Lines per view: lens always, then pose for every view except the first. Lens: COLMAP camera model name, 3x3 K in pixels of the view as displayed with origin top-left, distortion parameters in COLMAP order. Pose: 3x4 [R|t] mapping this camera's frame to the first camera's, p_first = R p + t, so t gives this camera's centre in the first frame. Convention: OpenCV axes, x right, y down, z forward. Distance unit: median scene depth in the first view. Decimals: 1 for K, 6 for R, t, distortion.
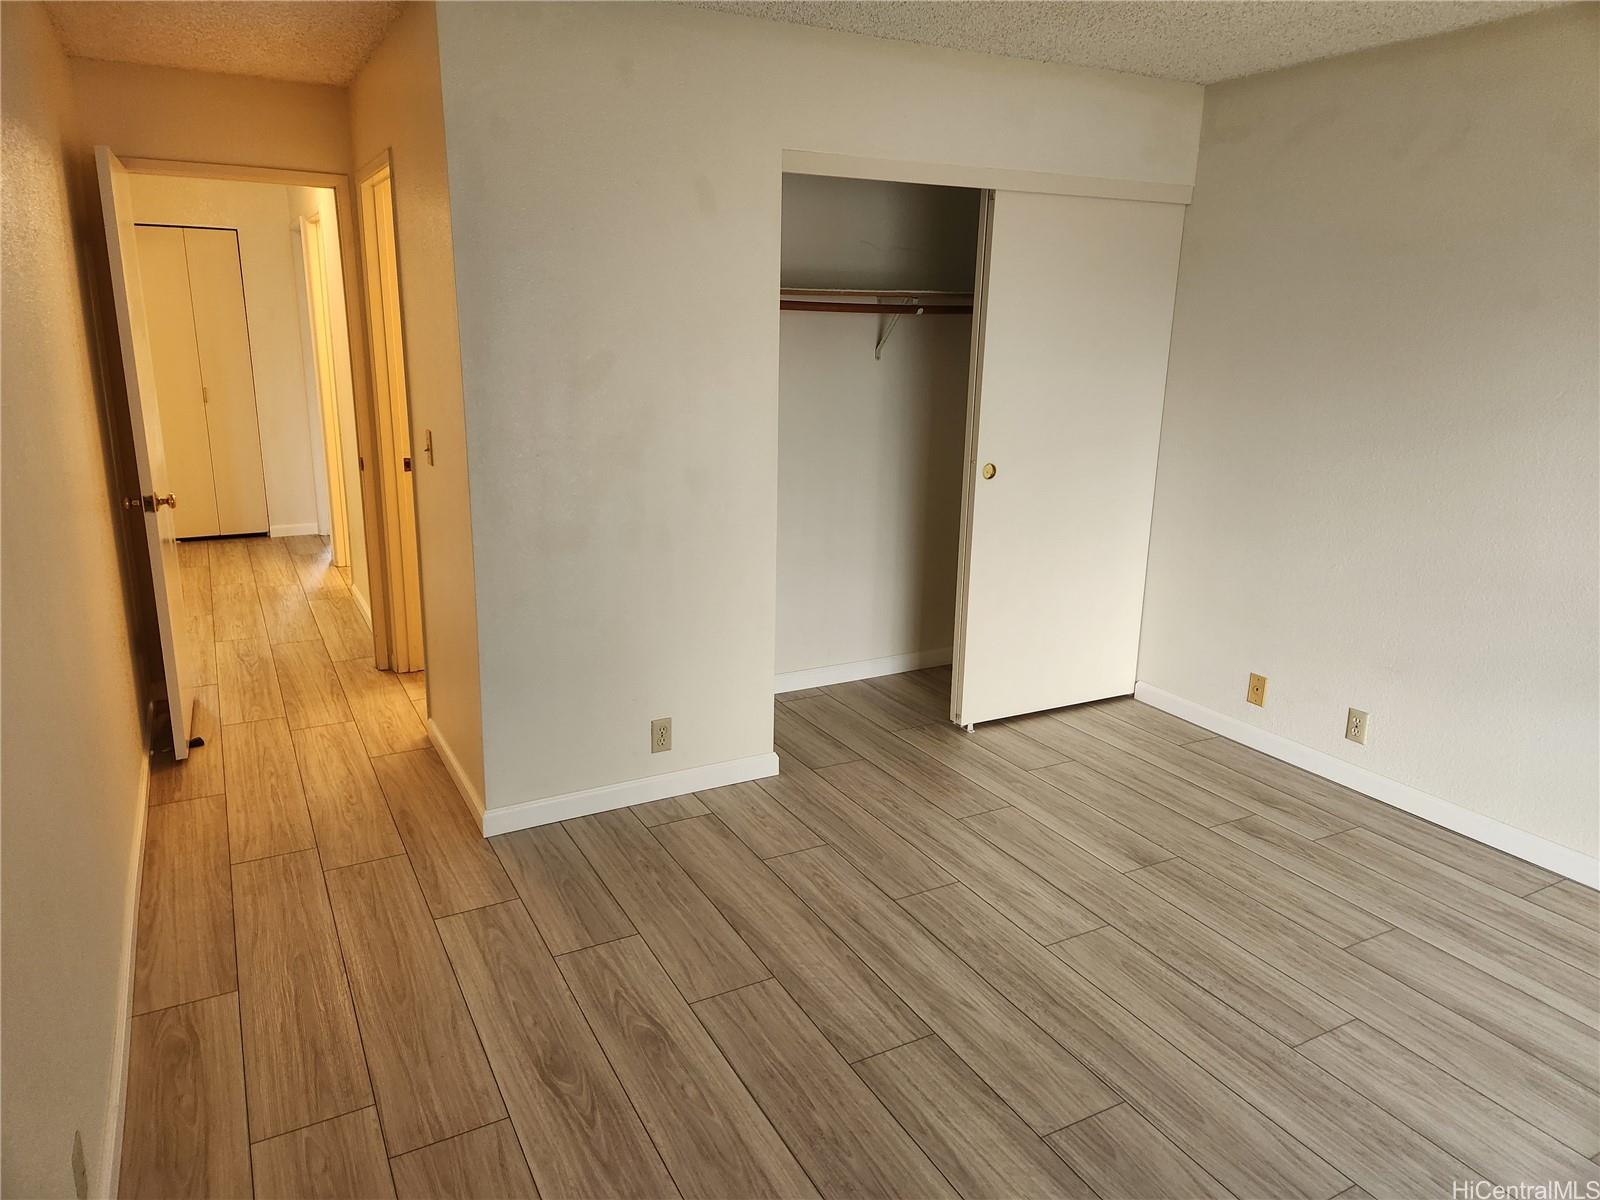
lens RADIAL K [[1077.4, 0, 796.3], [0, 1077.4, 594.7], [0, 0, 1]] dist [0.061855, -0.004713]
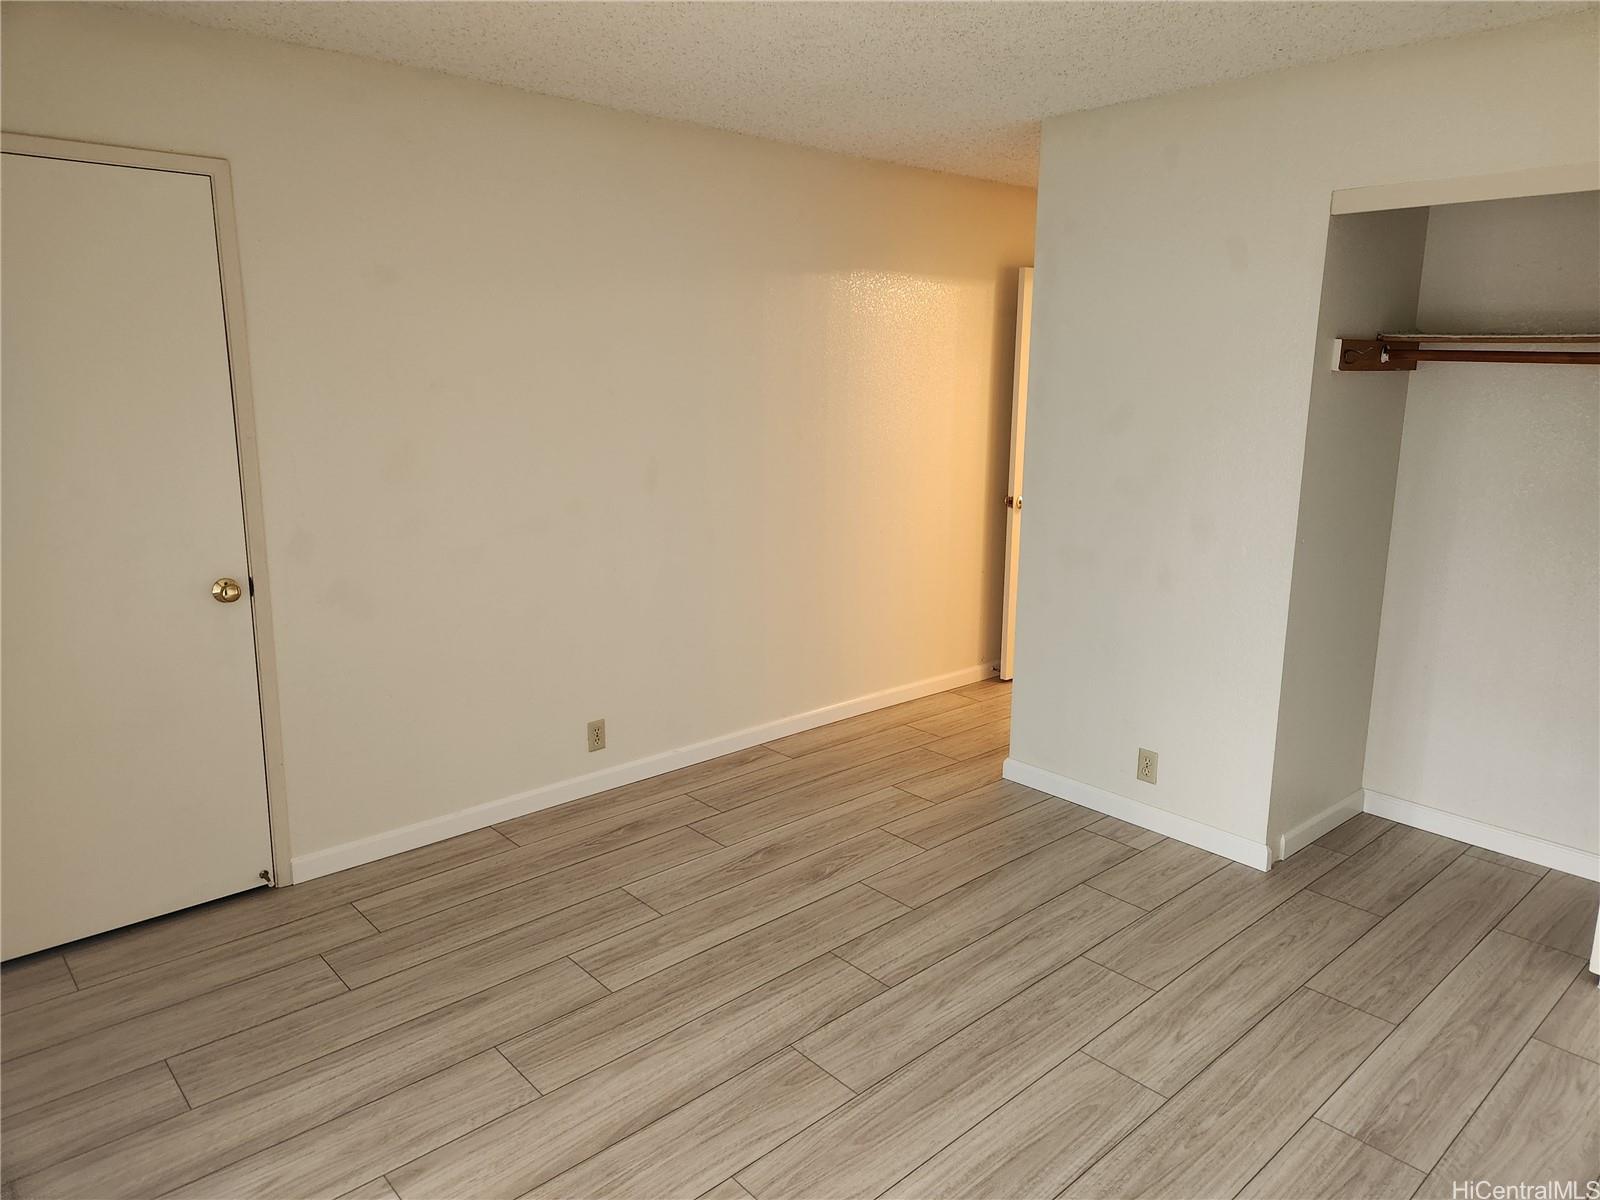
lens RADIAL K [[1077.4, 0, 796.3], [0, 1077.4, 598.4], [0, 0, 1]] dist [0.061855, -0.004713]
pose [[0.232434, 0.192673, -0.953337, 0.937278], [-0.261587, 0.956450, 0.129524, -0.088020], [0.936775, 0.219275, 0.272712, 0.438448]]
